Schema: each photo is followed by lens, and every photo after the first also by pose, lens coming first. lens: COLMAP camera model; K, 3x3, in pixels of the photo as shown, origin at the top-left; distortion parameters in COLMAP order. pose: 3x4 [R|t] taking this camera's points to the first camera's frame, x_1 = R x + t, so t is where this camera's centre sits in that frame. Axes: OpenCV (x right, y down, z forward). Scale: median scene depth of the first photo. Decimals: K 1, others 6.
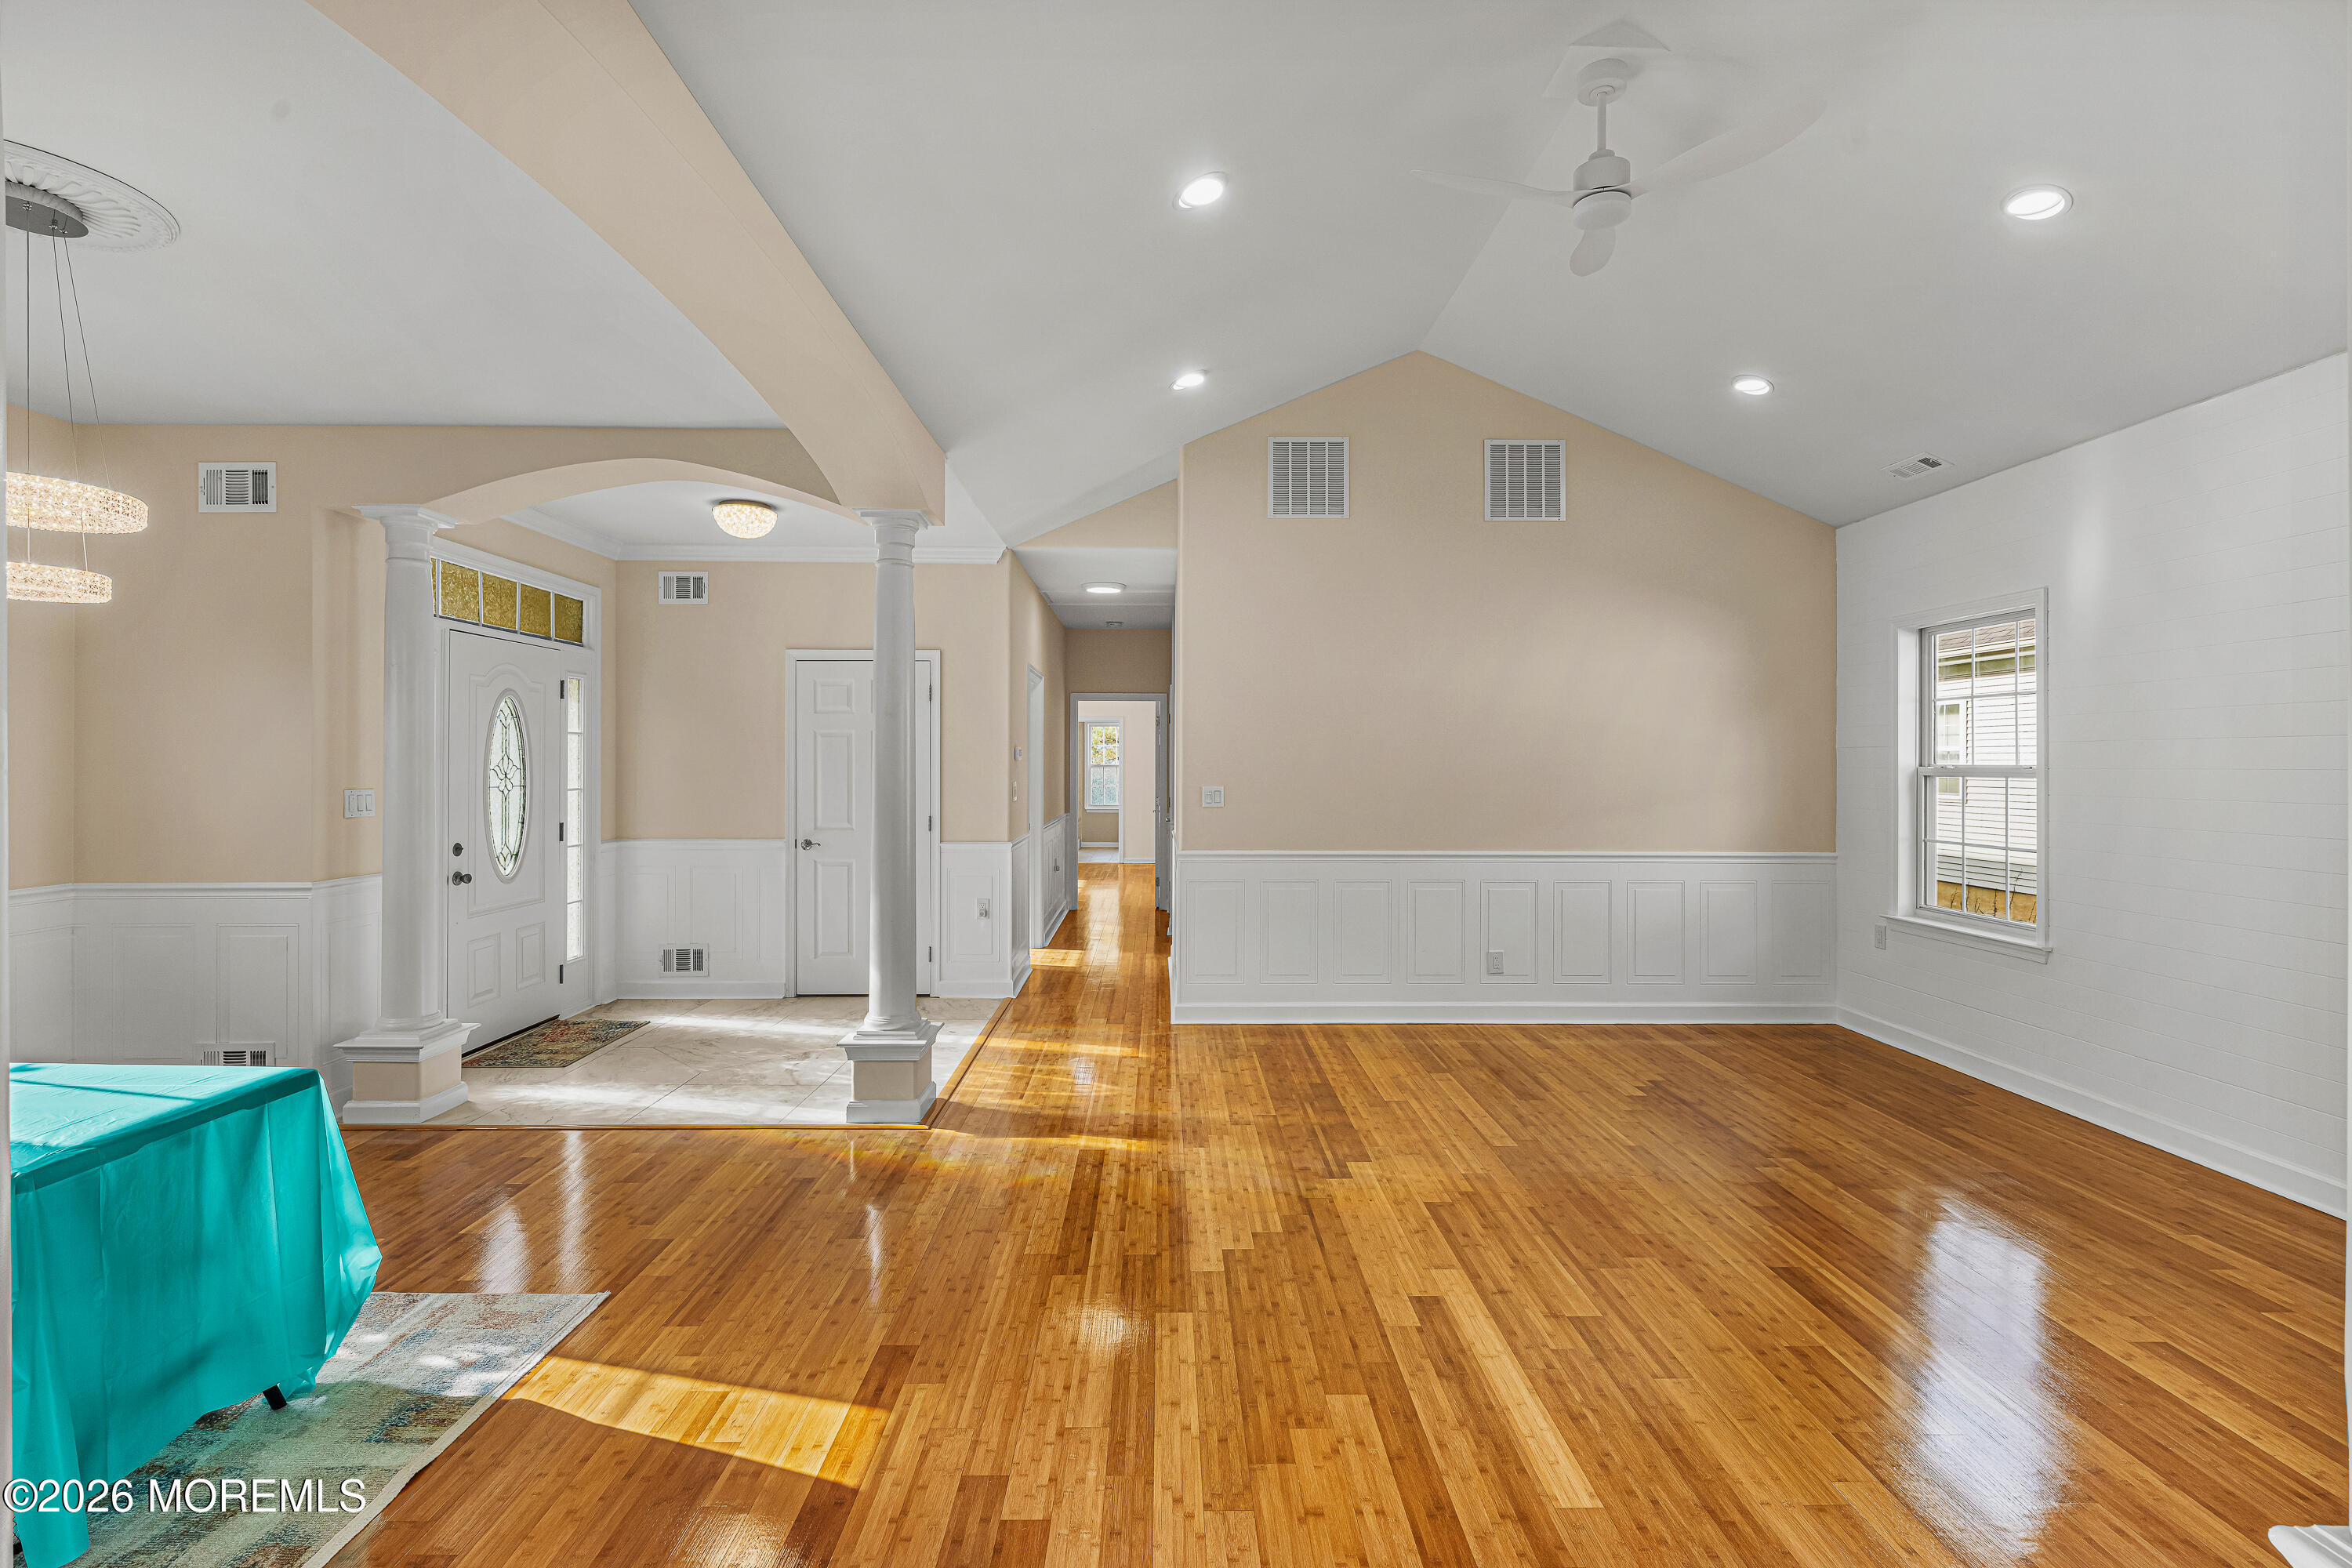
lens RADIAL K [[1066.0, 0, 1176.4], [0, 1066.0, 758.3], [0, 0, 1]] dist [0.000570, -0.000004]
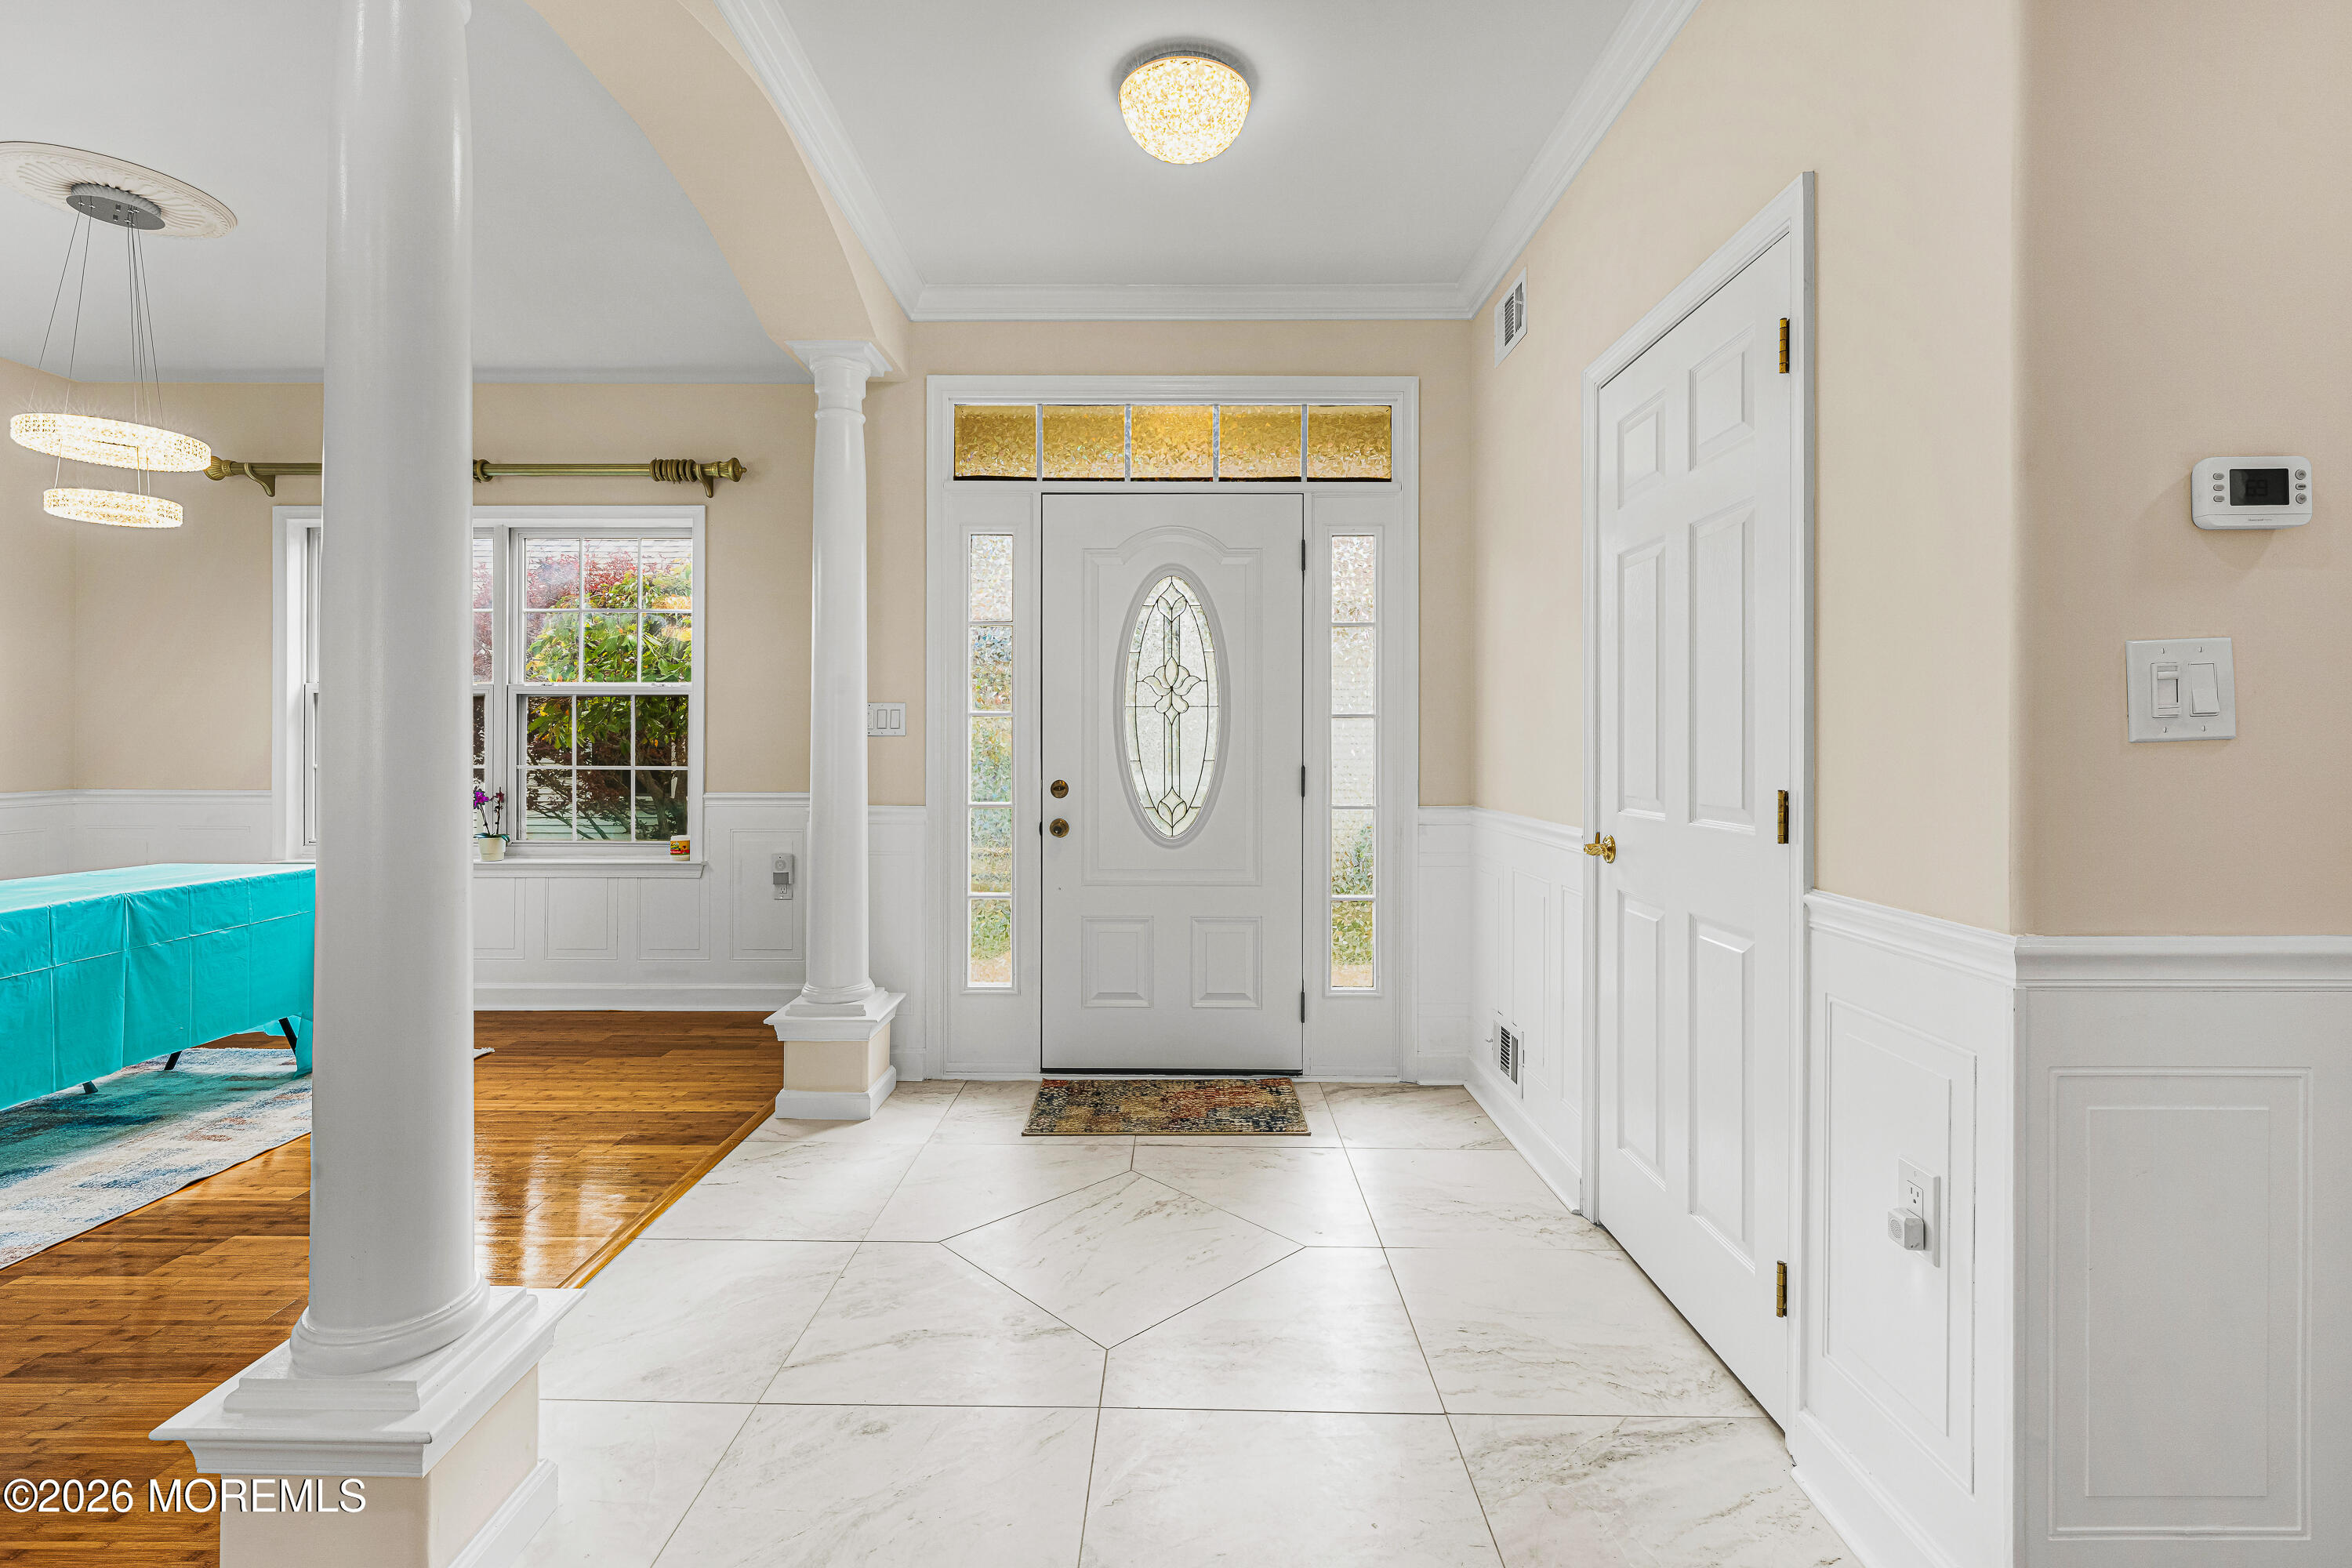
lens RADIAL K [[1061.2, 0, 1171.9], [0, 1061.2, 738.7], [0, 0, 1]] dist [-0.002368, 0.000166]
pose [[-0.019261, -0.003404, -0.999809, 0.071367], [0.002160, 0.999992, -0.003446, 0.063513], [0.999812, -0.002226, -0.019253, 1.297030]]
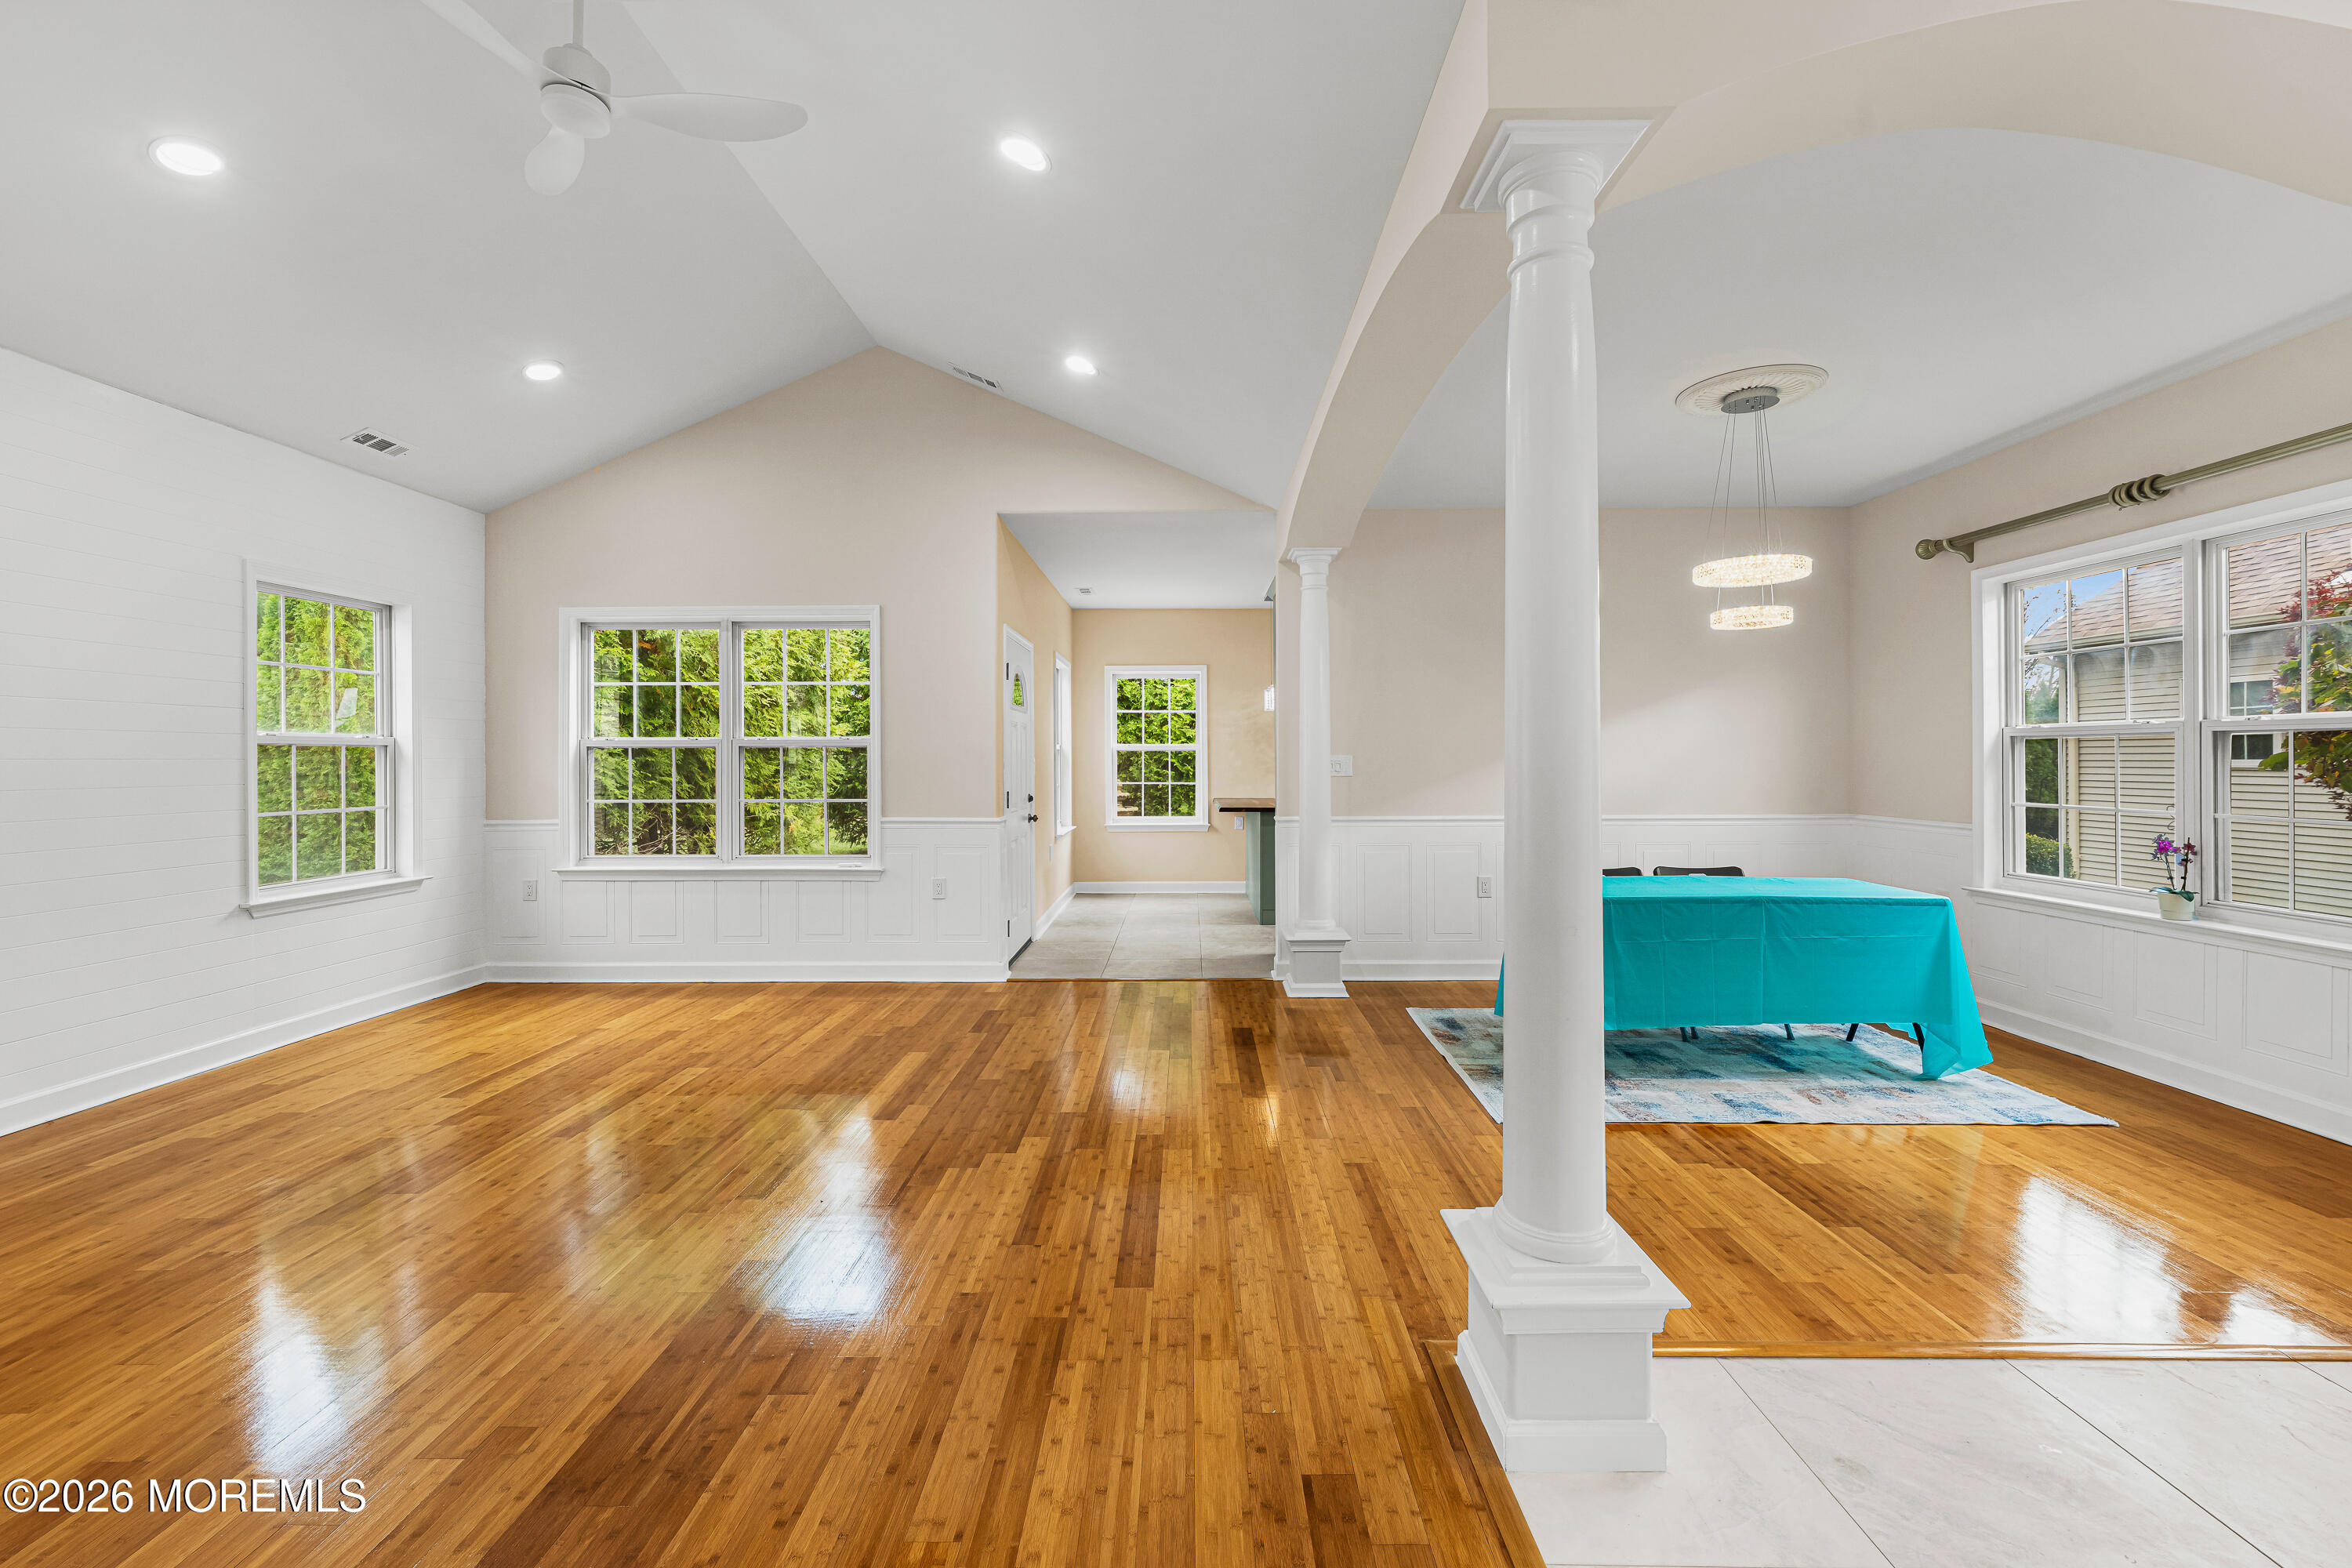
lens RADIAL K [[960.0, 0, 1180.5], [0, 960.0, 758.4], [0, 0, 1]] dist [-0.000219, 0.000077]
pose [[-0.999734, 0.001391, 0.023010, -0.113232], [0.001252, 0.999981, -0.006065, 0.039990], [-0.023018, -0.006035, -0.999717, 1.480605]]
